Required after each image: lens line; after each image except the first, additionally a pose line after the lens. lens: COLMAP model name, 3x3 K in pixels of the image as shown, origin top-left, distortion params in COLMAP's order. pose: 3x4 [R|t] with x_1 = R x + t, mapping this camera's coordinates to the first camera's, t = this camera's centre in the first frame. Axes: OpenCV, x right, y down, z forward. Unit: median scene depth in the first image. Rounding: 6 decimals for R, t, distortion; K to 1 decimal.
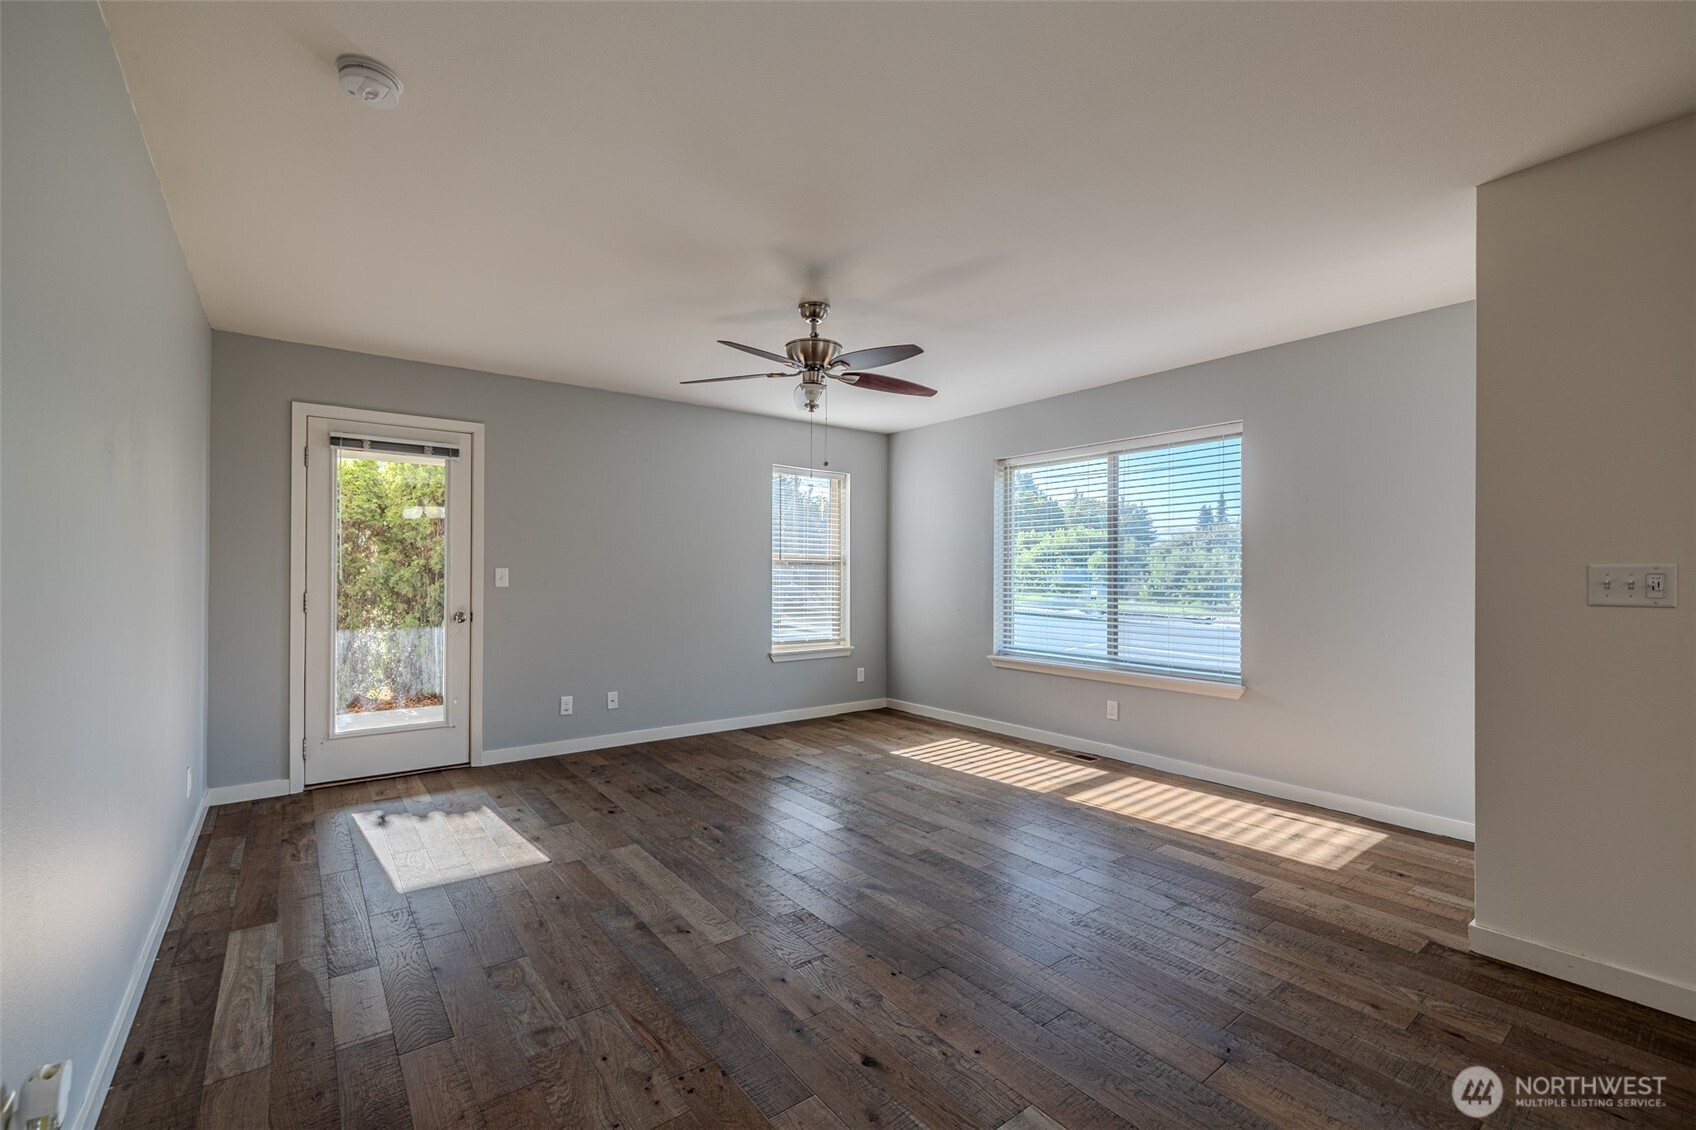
lens RADIAL K [[717.9, 0, 837.5], [0, 717.9, 574.8], [0, 0, 1]] dist [-0.001857, 0.000138]
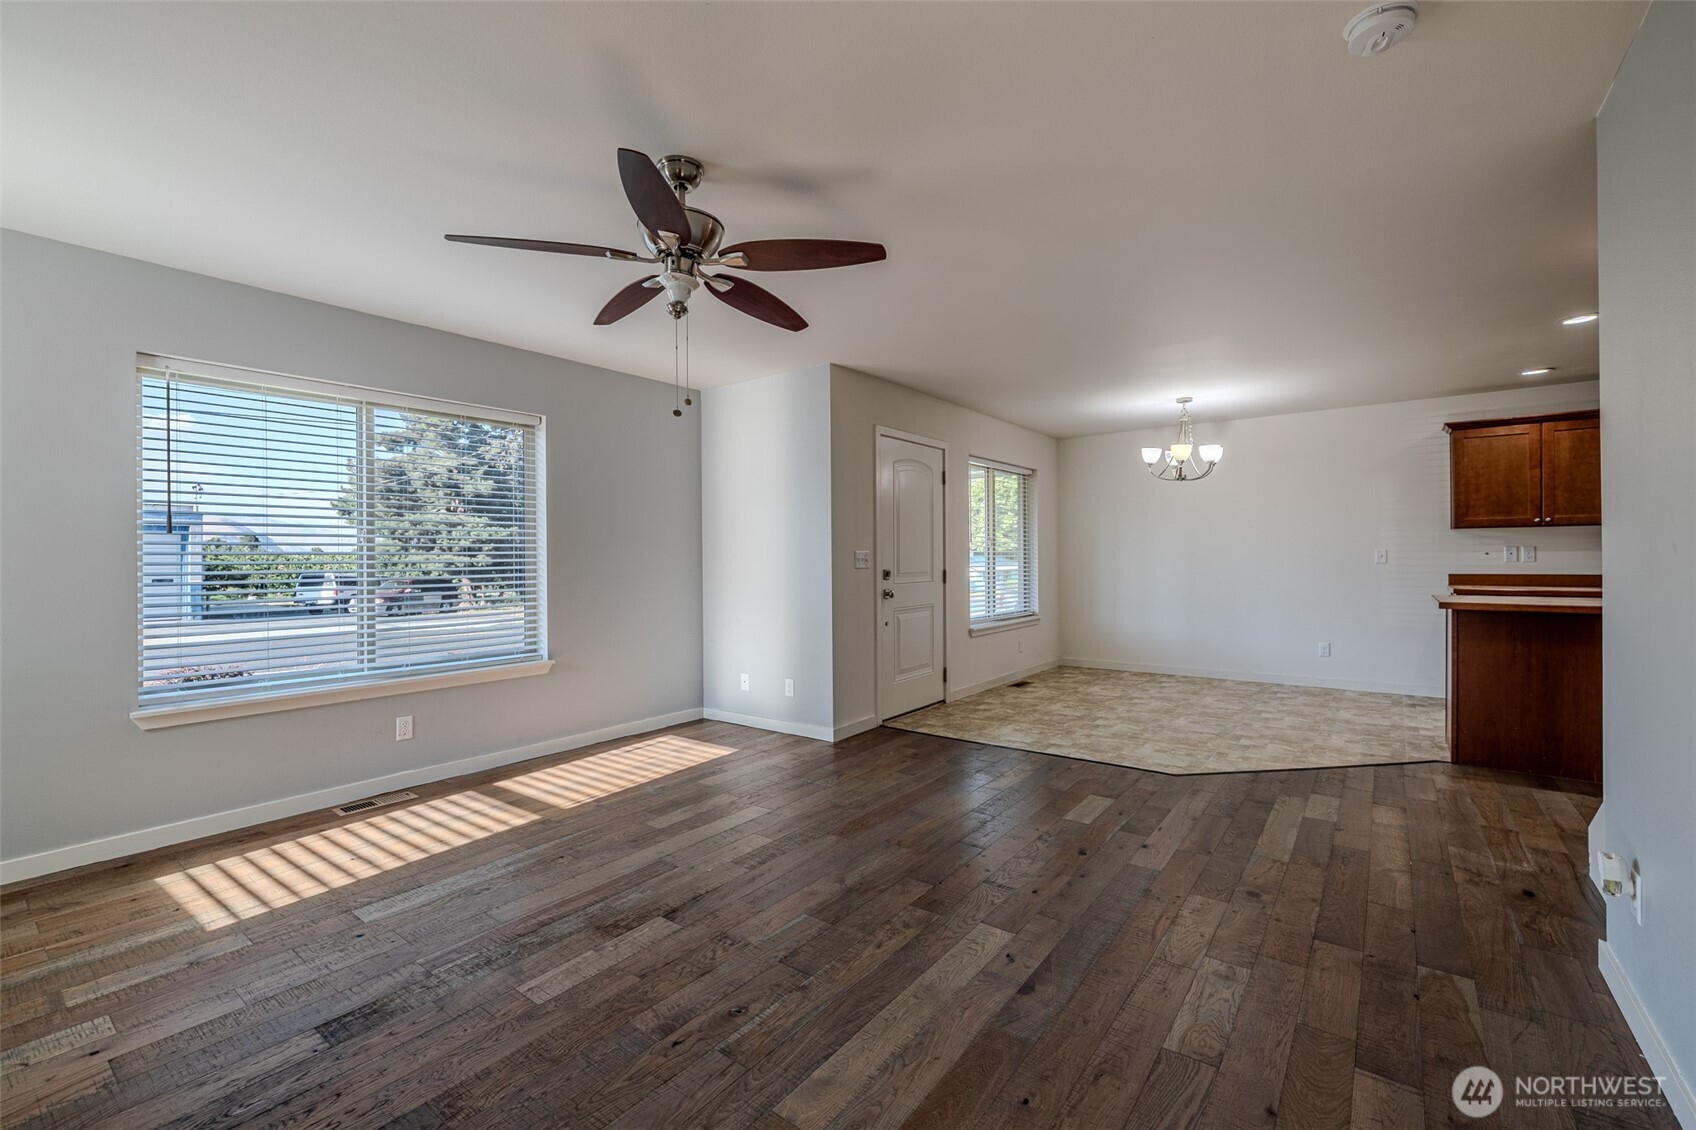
lens RADIAL K [[717.9, 0, 851.8], [0, 717.9, 550.4], [0, 0, 1]] dist [-0.001857, 0.000138]
pose [[-0.273504, 0.006994, 0.961845, -0.588030], [0.008543, 0.999952, -0.004842, -0.001929], [-0.961833, 0.006892, -0.273551, 0.826153]]
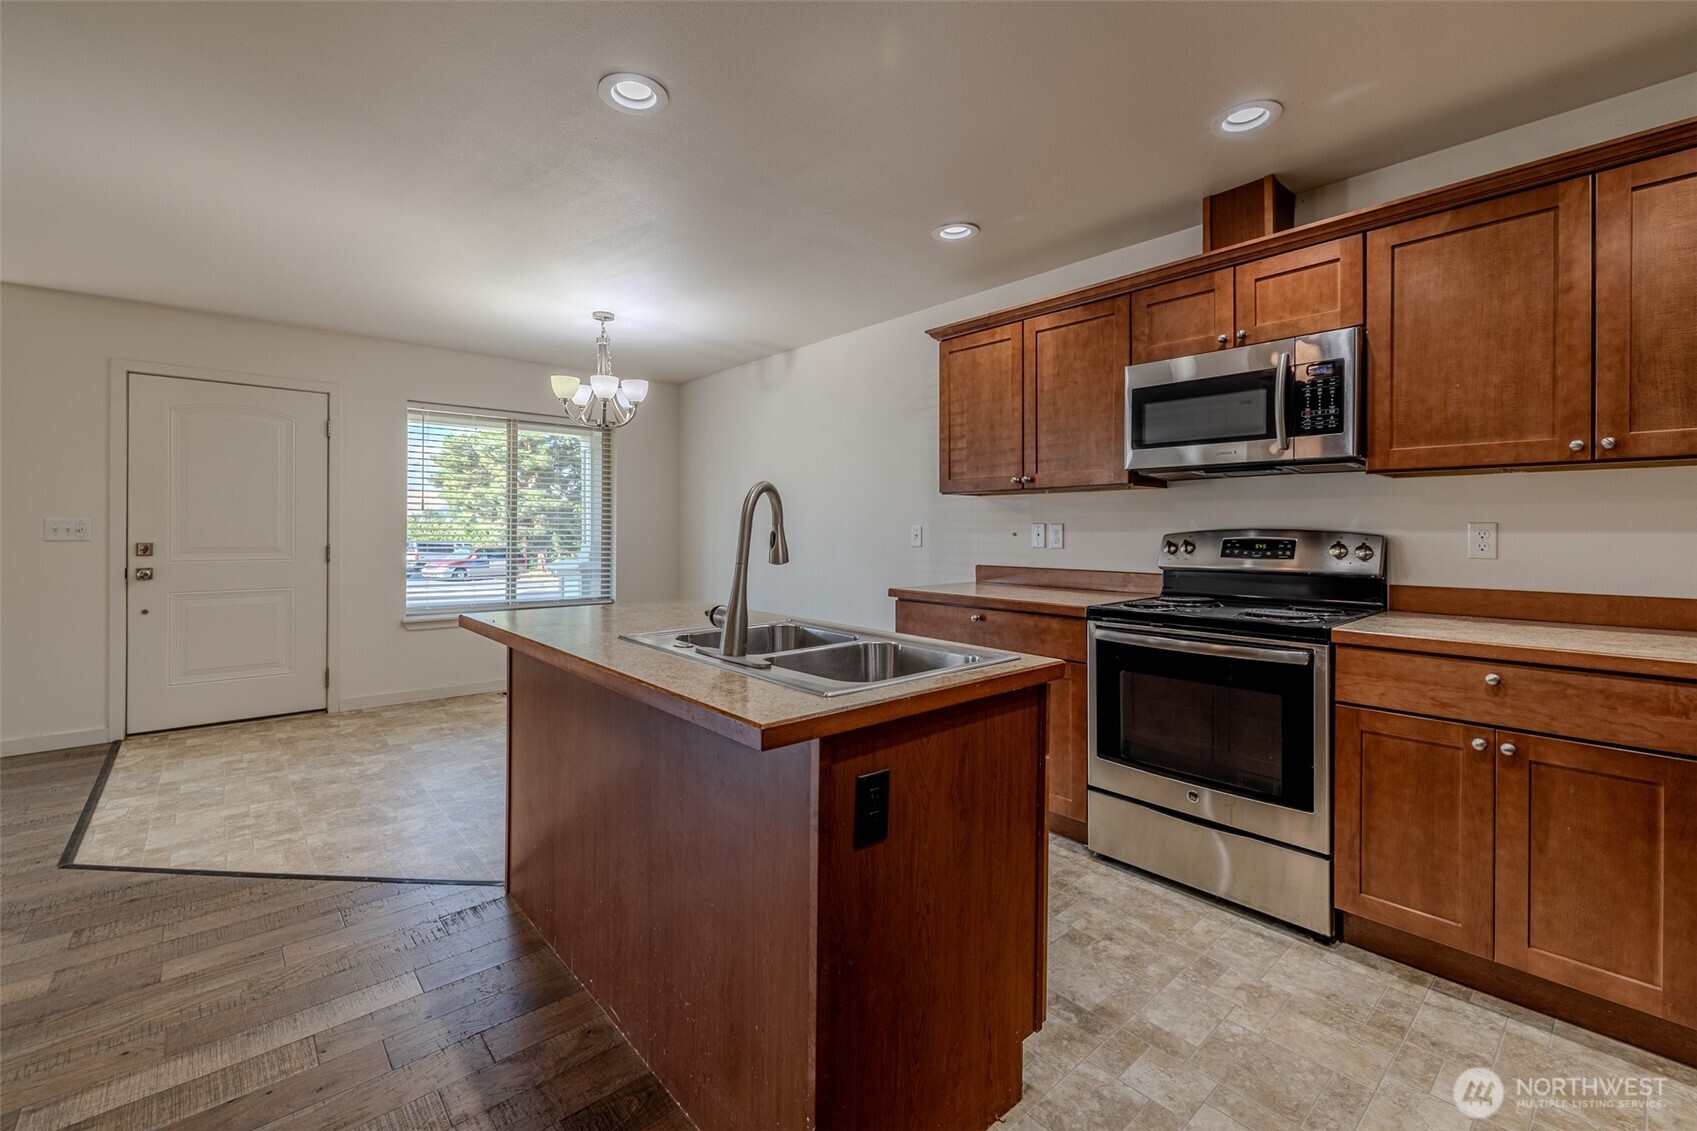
lens RADIAL K [[718.4, 0, 858.7], [0, 718.4, 527.7], [0, 0, 1]] dist [-0.001857, 0.000138]
pose [[-0.077741, 0.000887, 0.996973, -0.459547], [-0.004361, 0.999990, -0.001230, 0.001506], [-0.996964, -0.004444, -0.077736, -0.453809]]
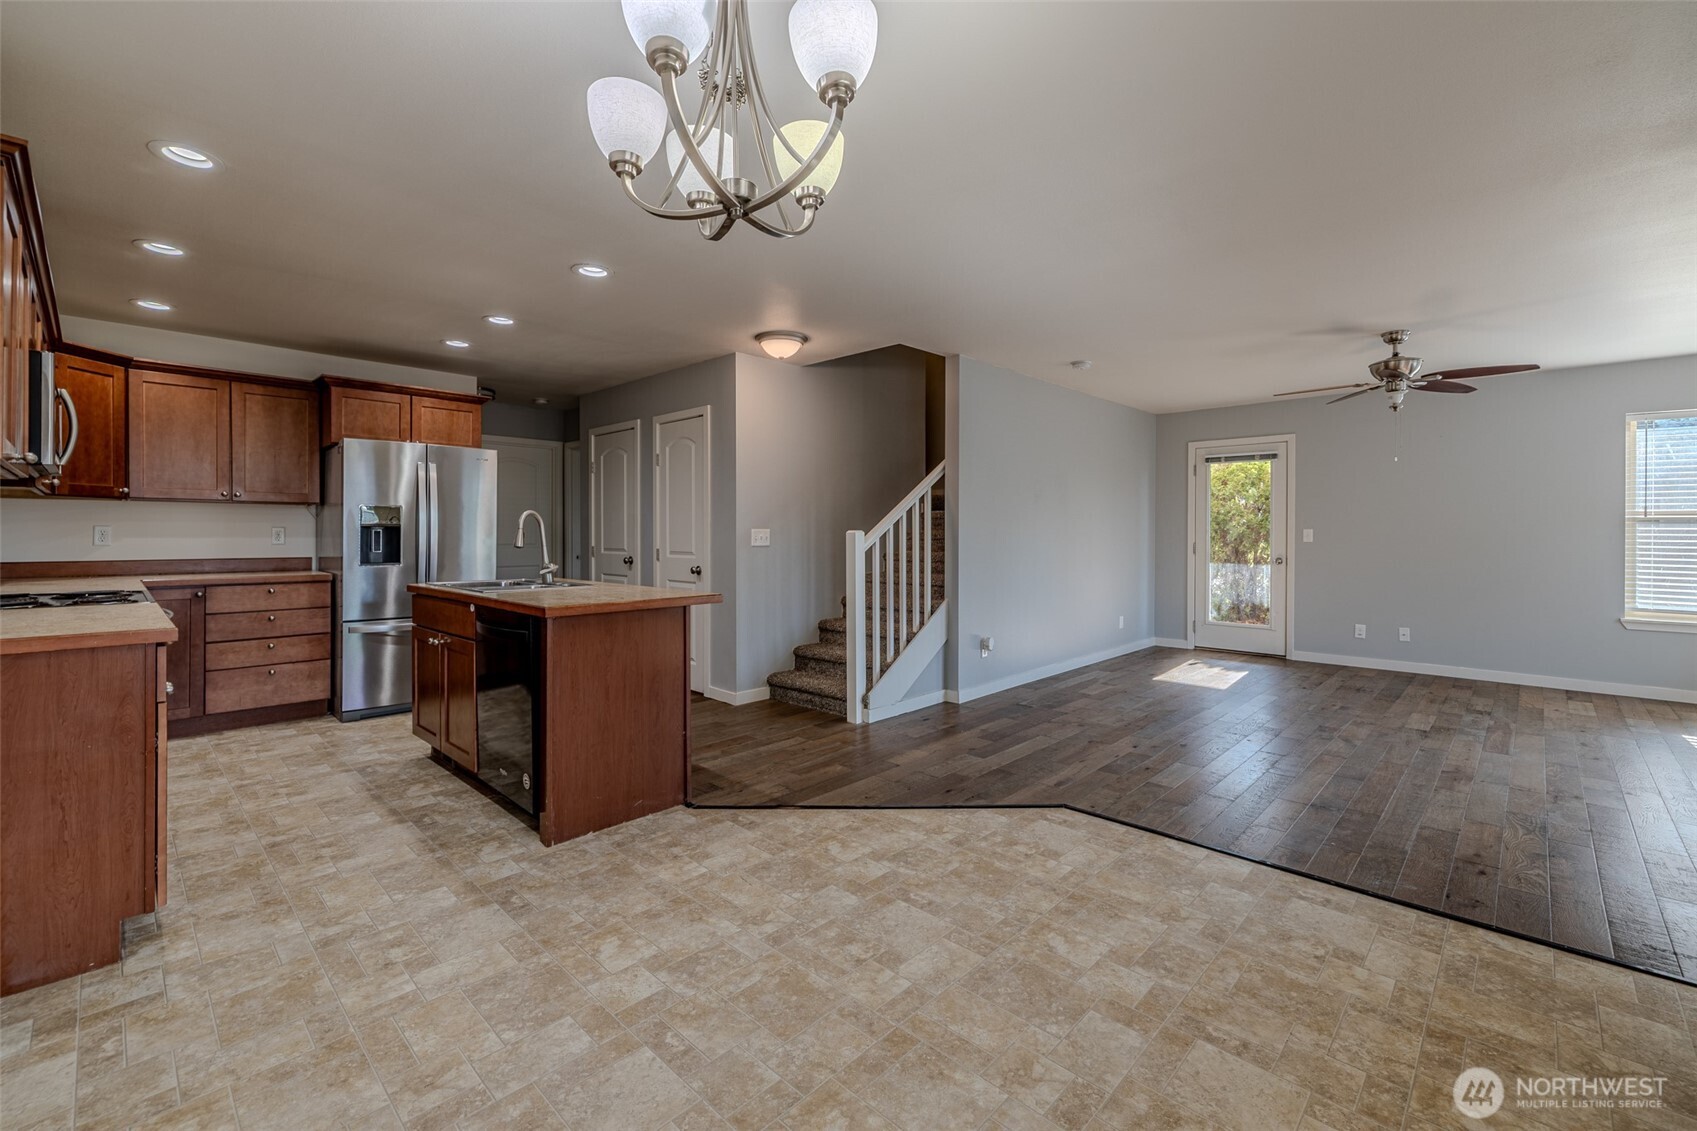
lens RADIAL K [[718.4, 0, 846.0], [0, 718.4, 538.6], [0, 0, 1]] dist [-0.001857, 0.000138]
pose [[0.154675, 0.006238, -0.987946, 0.905721], [-0.002948, 0.999979, 0.005853, 0.004510], [0.987961, 0.002008, 0.154690, -0.175960]]
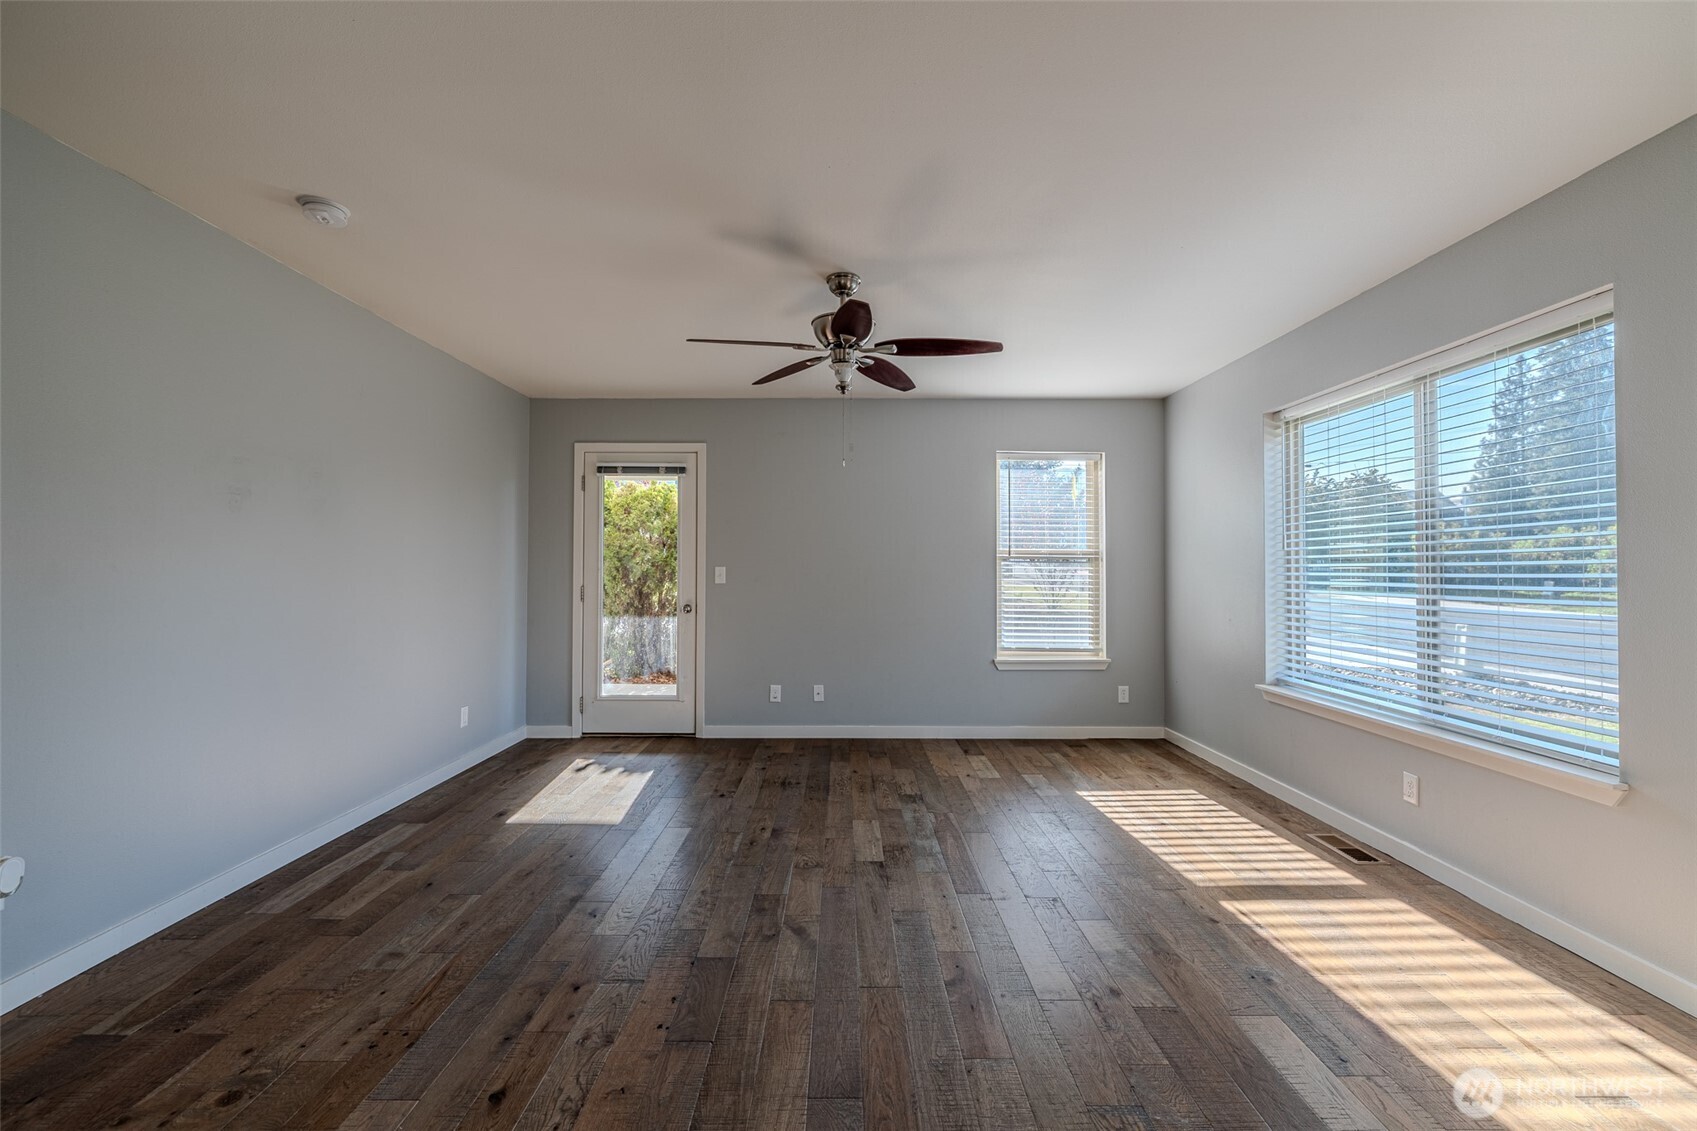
lens RADIAL K [[718.4, 0, 845.0], [0, 718.4, 560.2], [0, 0, 1]] dist [-0.001857, 0.000138]
pose [[0.798191, -0.011374, -0.602296, 0.410948], [-0.000572, 0.999807, -0.019639, 0.002287], [0.602404, 0.016020, 0.798031, 0.221510]]
